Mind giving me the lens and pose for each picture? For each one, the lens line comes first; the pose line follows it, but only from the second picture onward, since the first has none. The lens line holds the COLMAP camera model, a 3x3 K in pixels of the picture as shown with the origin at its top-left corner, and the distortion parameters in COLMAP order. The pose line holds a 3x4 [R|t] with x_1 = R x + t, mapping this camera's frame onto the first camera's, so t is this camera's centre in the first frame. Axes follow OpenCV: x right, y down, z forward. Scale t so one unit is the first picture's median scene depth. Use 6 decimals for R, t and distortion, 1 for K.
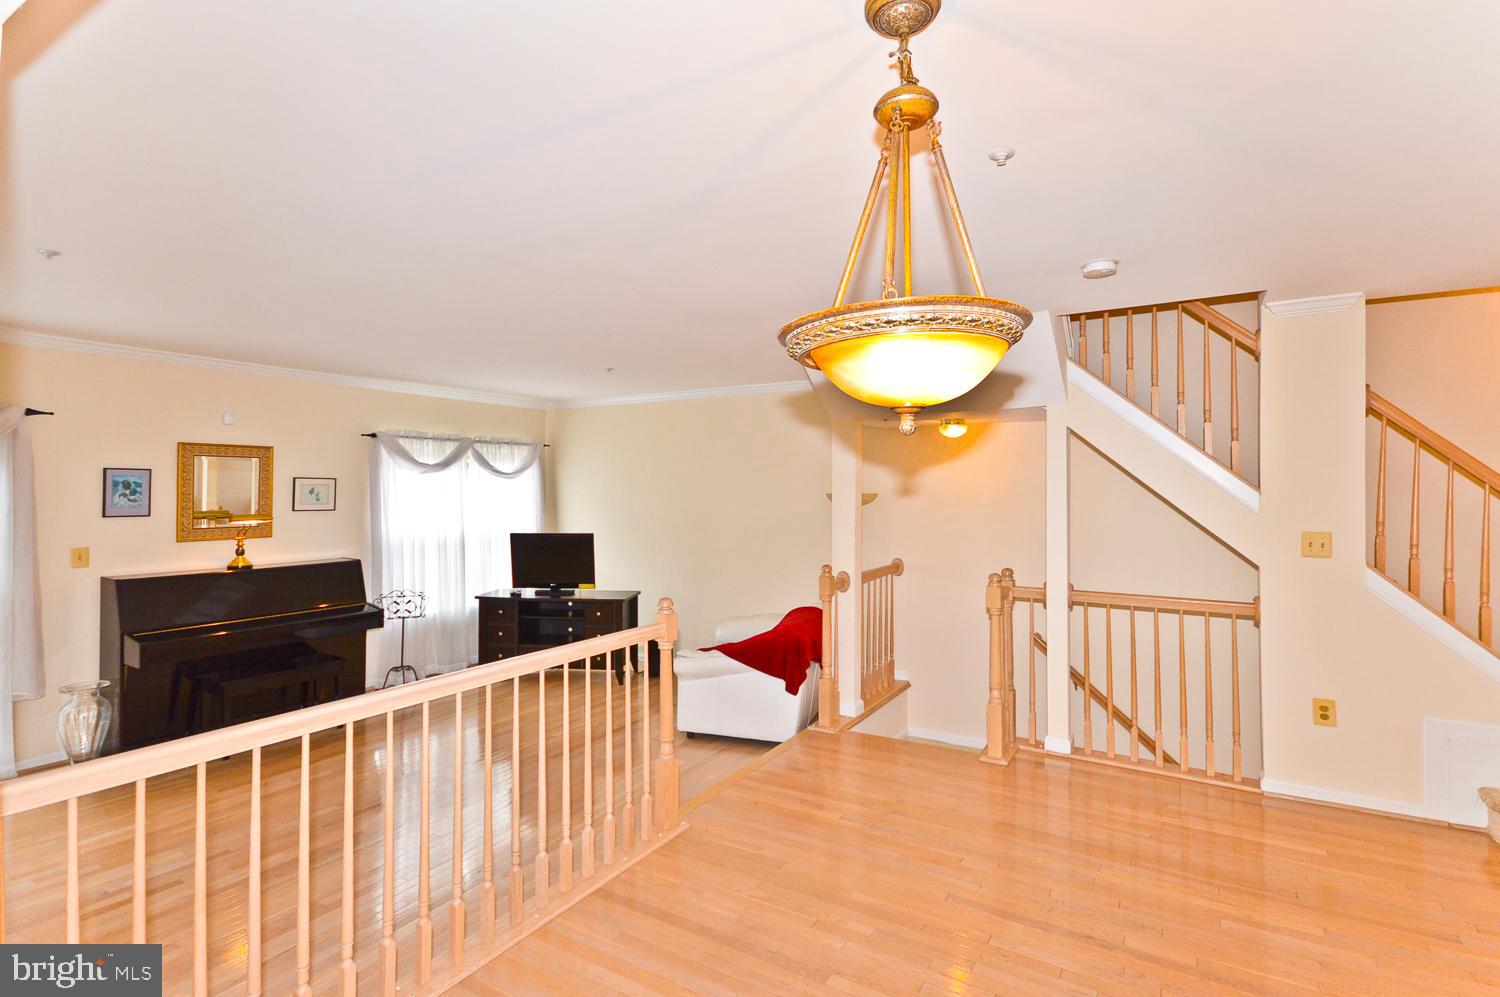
lens RADIAL K [[716.8, 0, 753.7], [0, 716.8, 490.7], [0, 0, 1]] dist [0.020891, -0.000392]
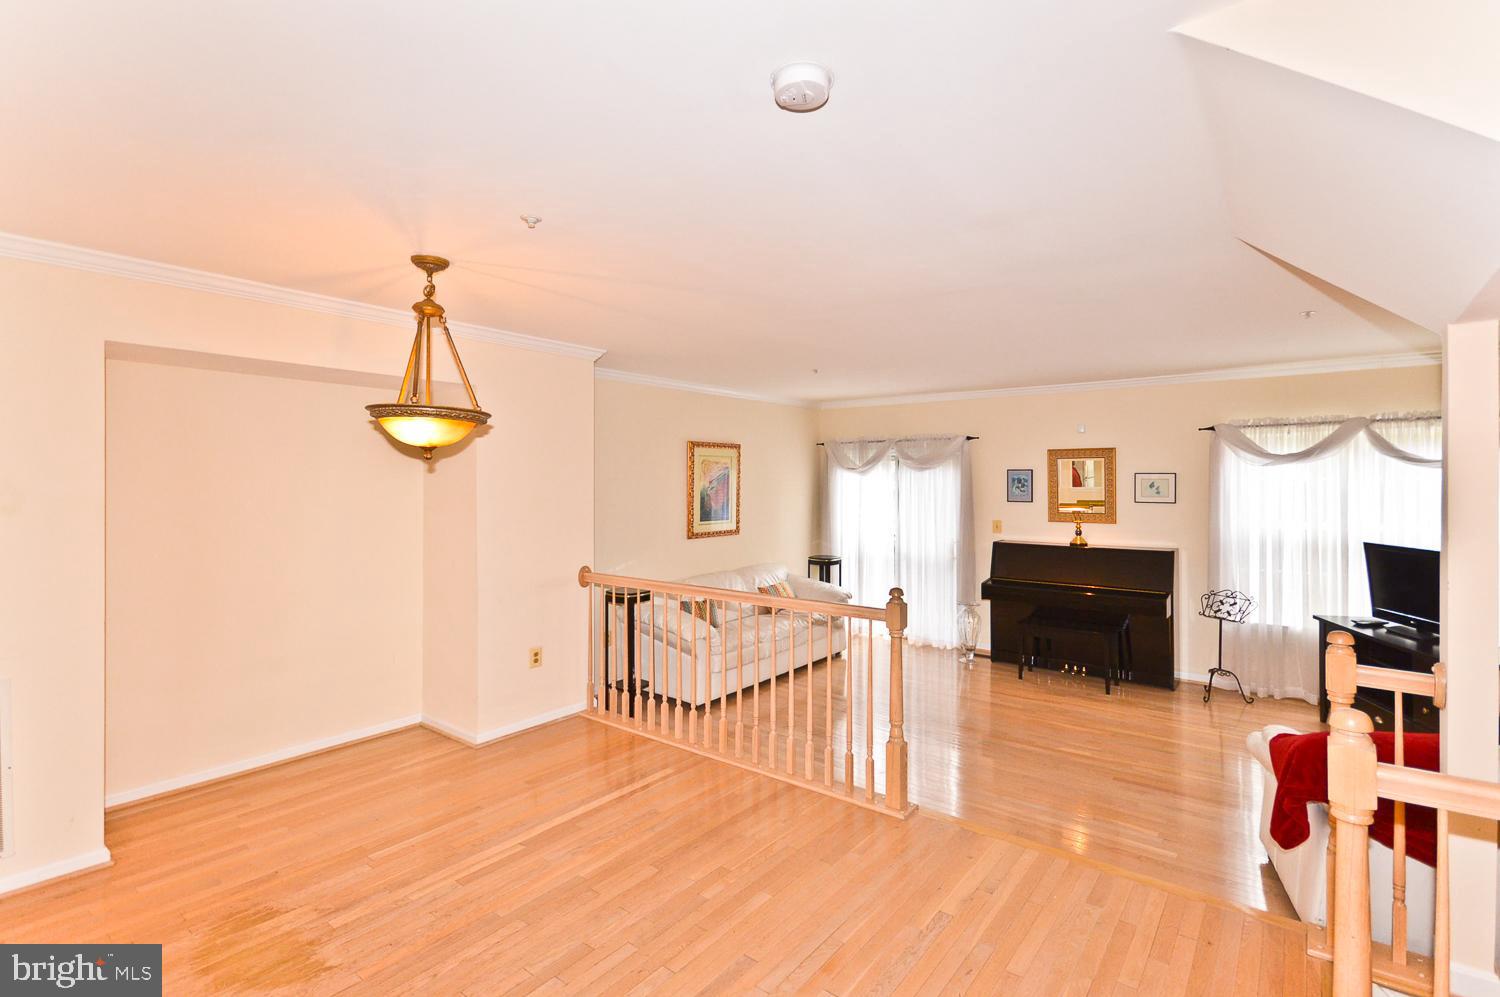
lens RADIAL K [[688.1, 0, 758.6], [0, 688.1, 484.4], [0, 0, 1]] dist [0.014582, -0.002198]
pose [[-0.111620, 0.001089, -0.993750, 0.497211], [-0.001594, 0.999998, 0.001274, -0.000926], [0.993750, 0.001726, -0.111618, 0.505789]]
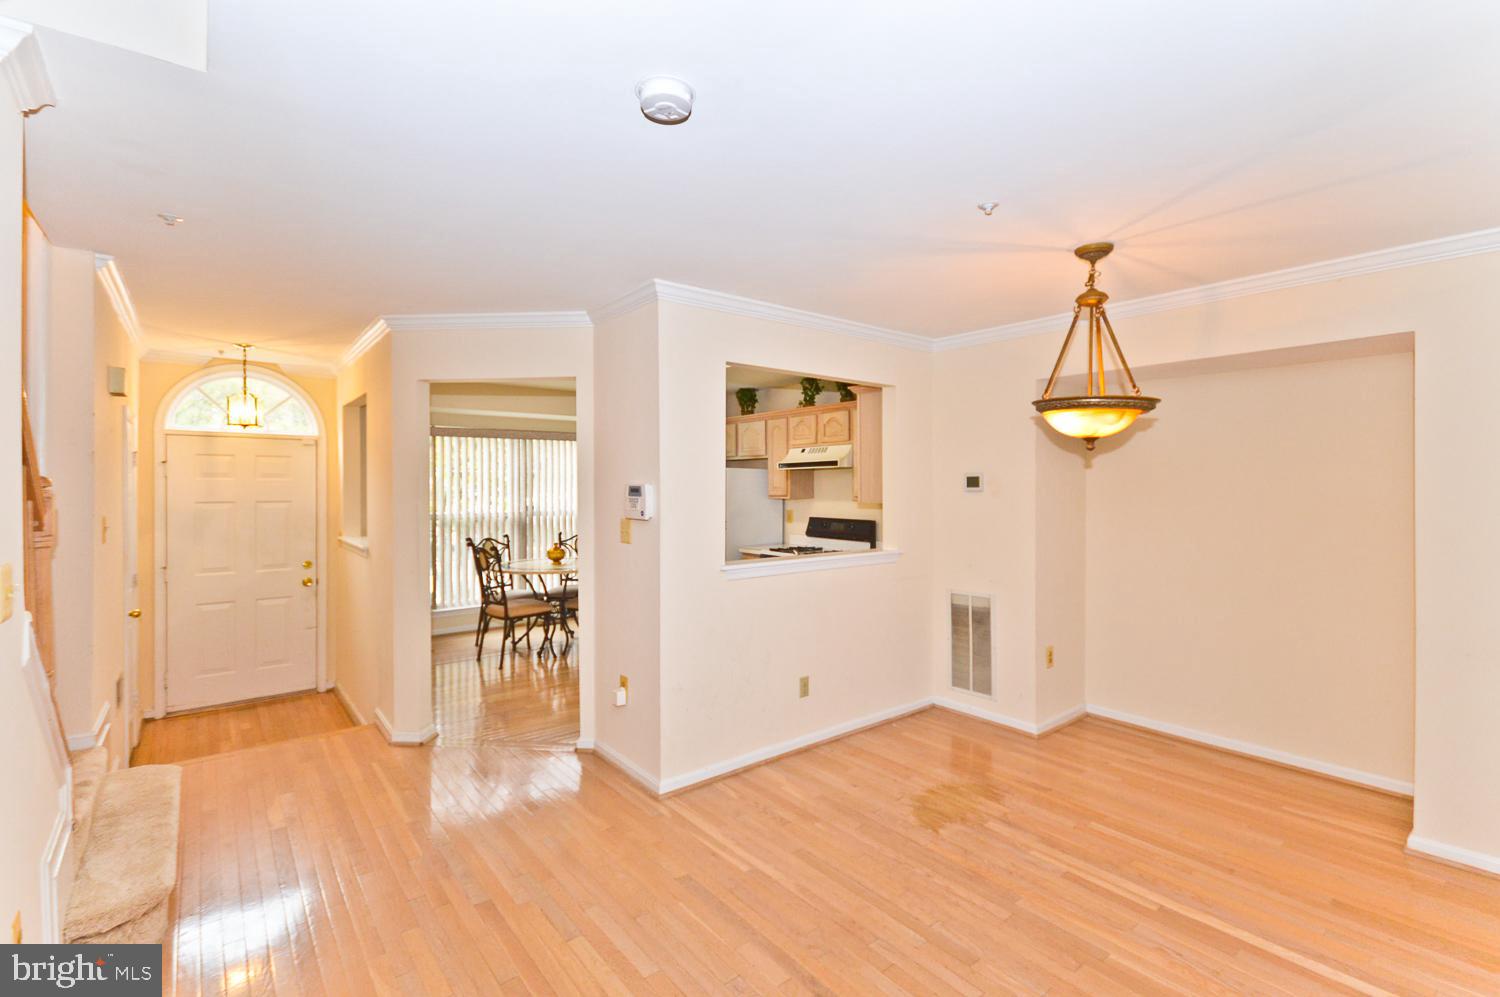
lens RADIAL K [[688.1, 0, 767.6], [0, 688.1, 488.7], [0, 0, 1]] dist [0.014582, -0.002198]
pose [[-0.944217, 0.002937, 0.329312, 0.103008], [0.005325, 0.999966, 0.006348, 0.005515], [-0.329282, 0.007748, -0.944200, 0.749558]]
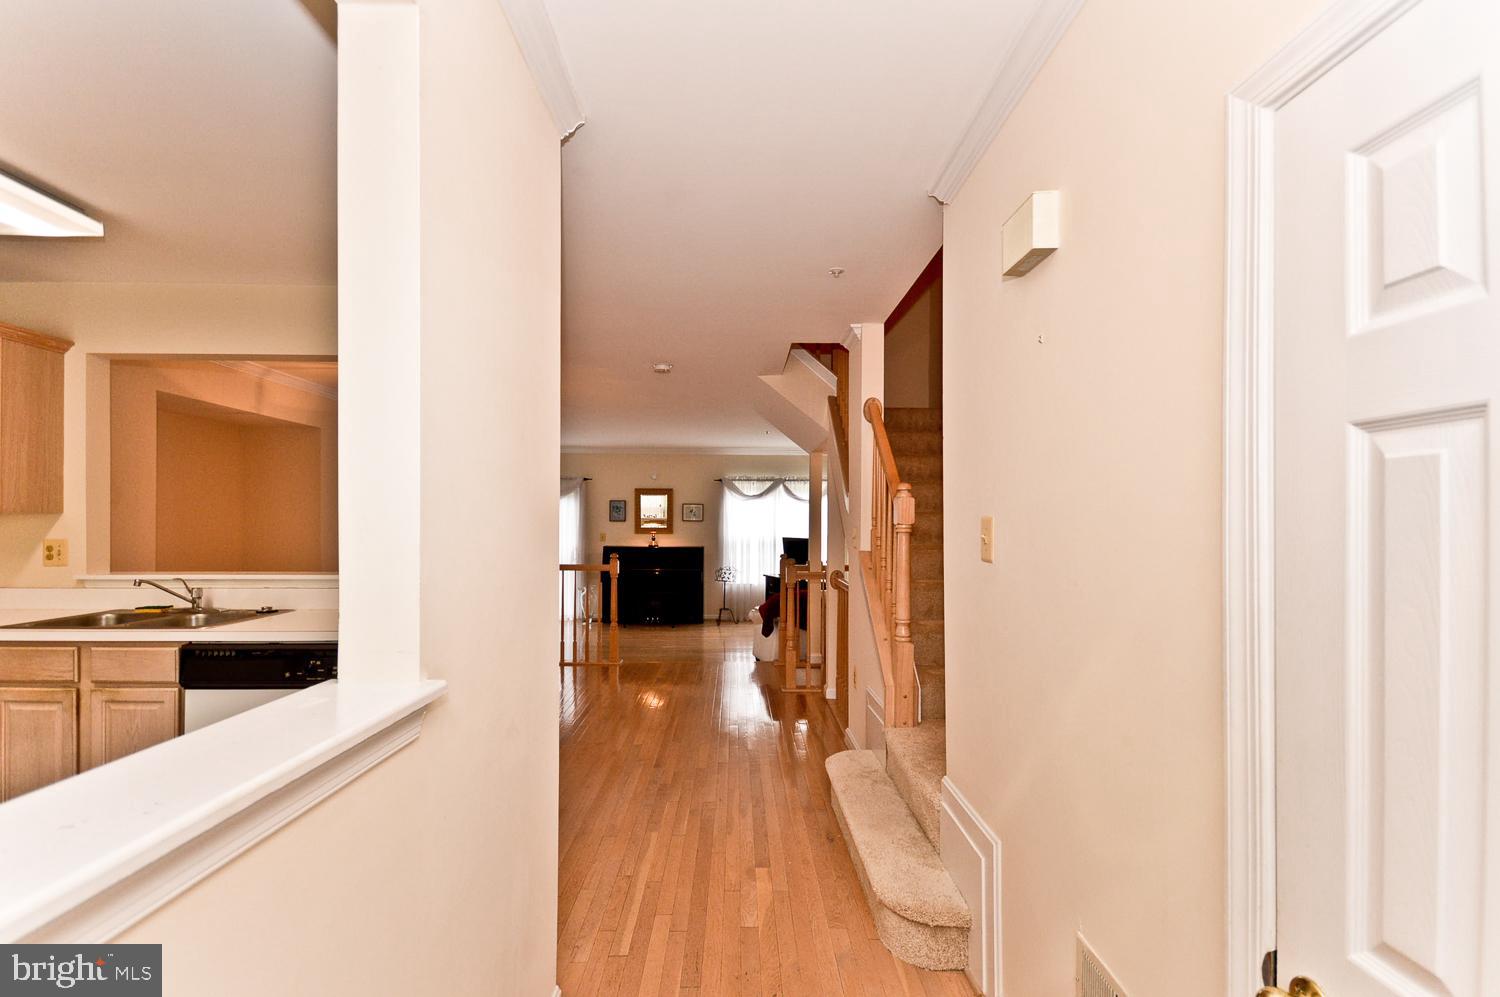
lens RADIAL K [[688.1, 0, 739.7], [0, 688.1, 516.4], [0, 0, 1]] dist [0.014582, -0.002198]
pose [[0.530650, -0.004873, -0.847577, 0.994576], [-0.006440, 0.999931, -0.009781, 0.032112], [0.847567, 0.010649, 0.530582, 0.128001]]
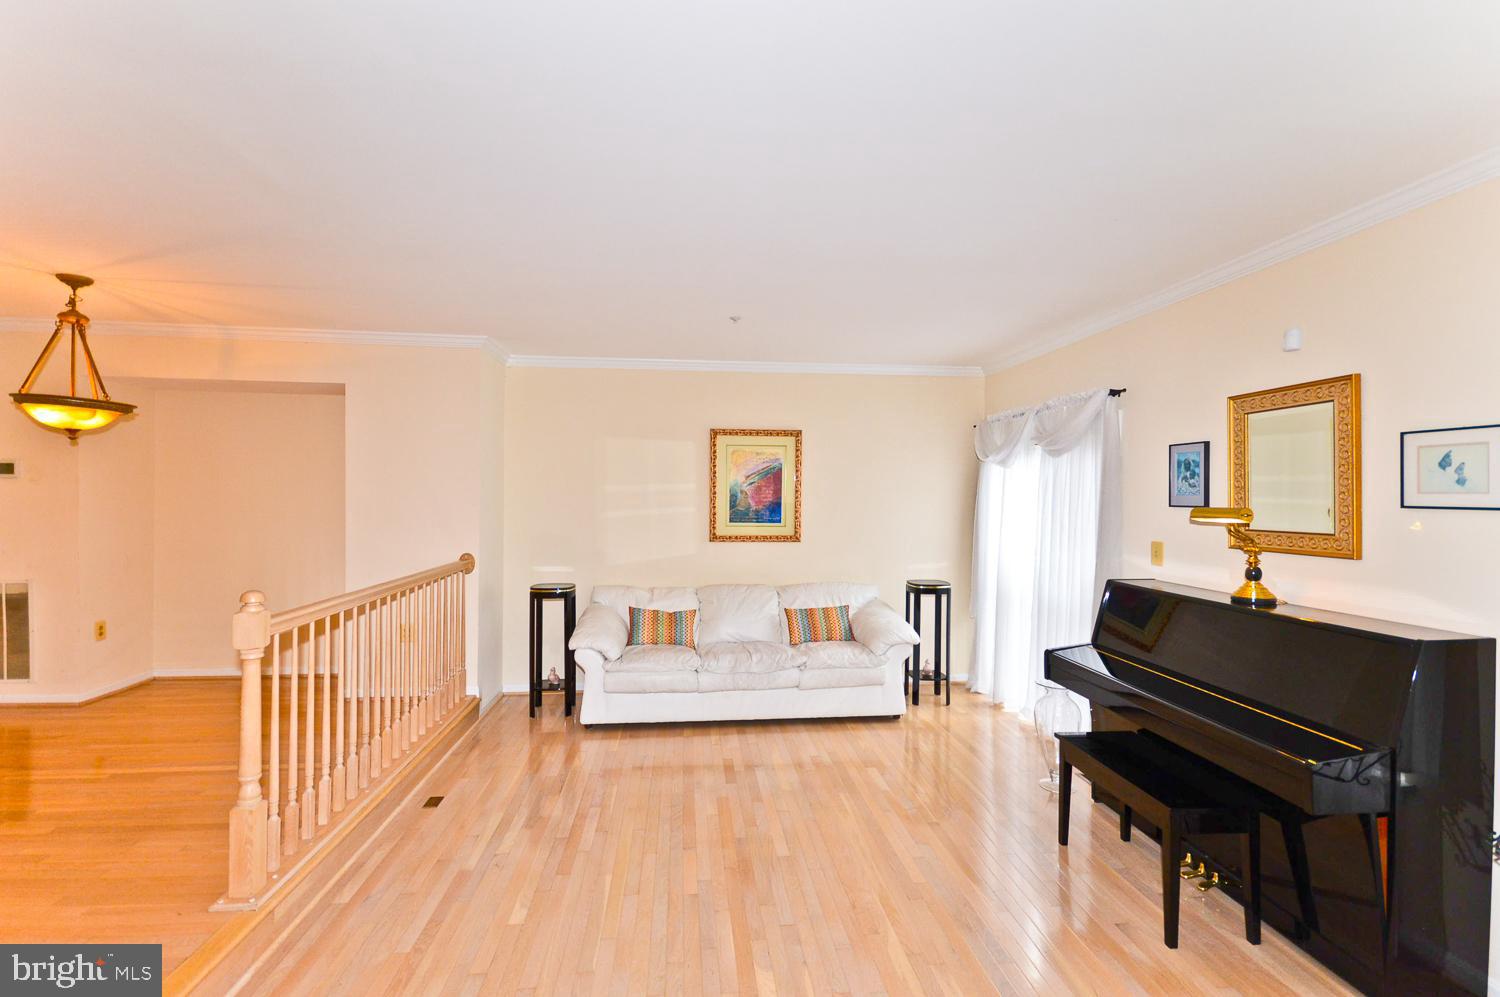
lens RADIAL K [[688.1, 0, 748.4], [0, 688.1, 503.9], [0, 0, 1]] dist [0.014582, -0.002198]
pose [[-0.798850, -0.004338, -0.601514, -0.054920], [-0.012811, 0.999870, 0.009802, 0.025237], [0.601393, 0.015536, -0.798802, 1.052853]]
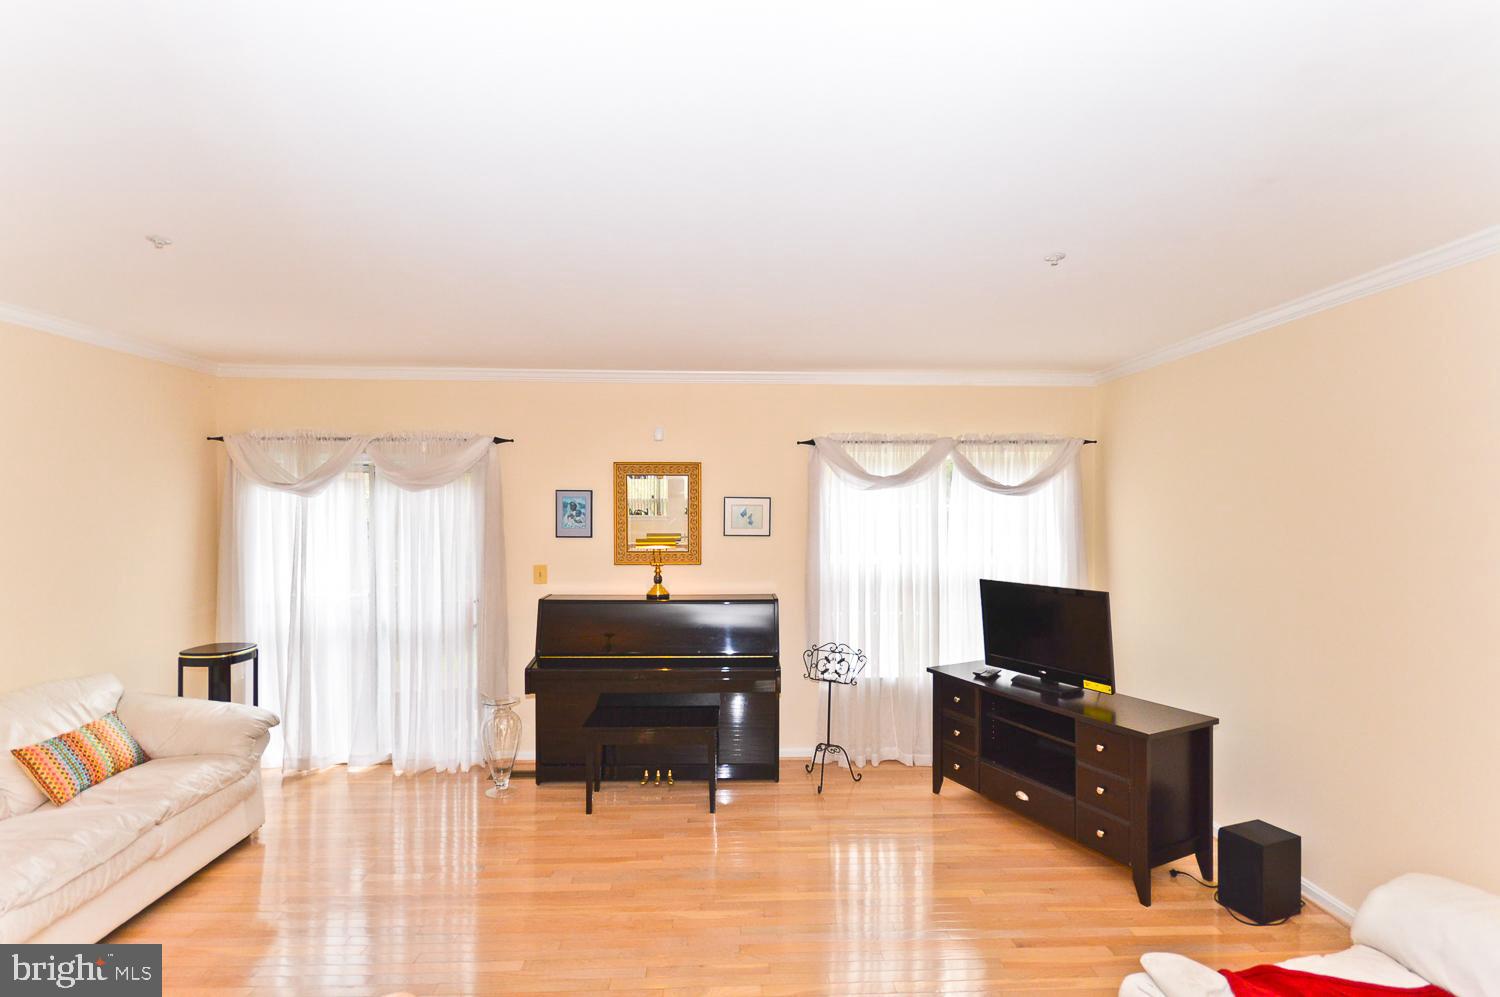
lens RADIAL K [[688.1, 0, 744.8], [0, 688.1, 519.9], [0, 0, 1]] dist [0.014582, -0.002198]
pose [[0.555651, 0.012222, -0.831326, 0.061920], [-0.002539, 0.999912, 0.013004, -0.001706], [0.831412, -0.005115, 0.555633, 0.536931]]
